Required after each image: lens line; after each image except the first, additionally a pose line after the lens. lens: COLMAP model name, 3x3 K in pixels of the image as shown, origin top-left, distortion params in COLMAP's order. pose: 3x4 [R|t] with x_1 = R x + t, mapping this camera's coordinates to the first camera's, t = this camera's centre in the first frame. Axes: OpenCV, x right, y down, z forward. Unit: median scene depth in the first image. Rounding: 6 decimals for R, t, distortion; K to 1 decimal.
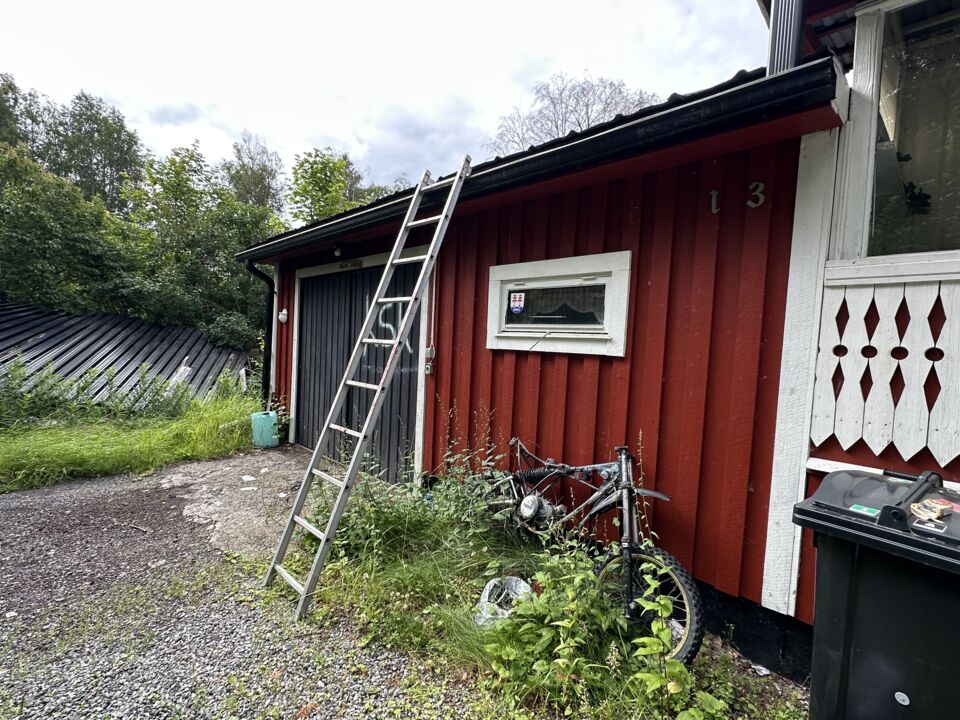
lens RADIAL K [[468.2, 0, 479.1], [0, 468.2, 359.9], [0, 0, 1]] dist [0.004722, 0.000594]
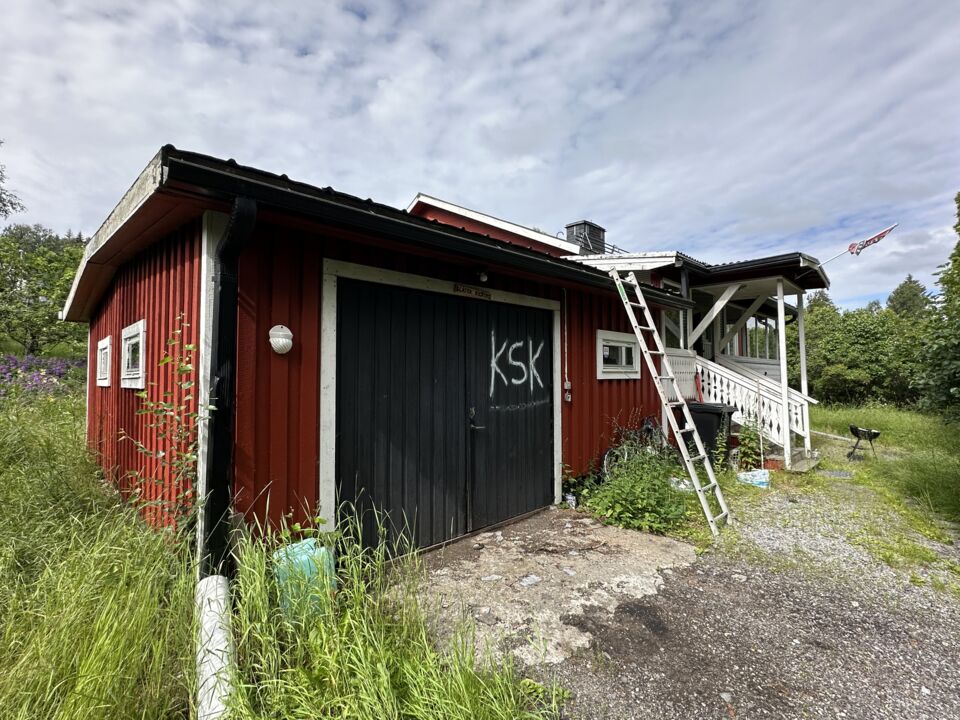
lens RADIAL K [[448.6, 0, 484.9], [0, 448.6, 362.0], [0, 0, 1]] dist [-0.014116, -0.001570]
pose [[0.000245, -0.008139, 0.999967, -2.718985], [0.048316, 0.998799, 0.008117, -0.203610], [-0.998832, 0.048313, 0.000638, 2.454512]]
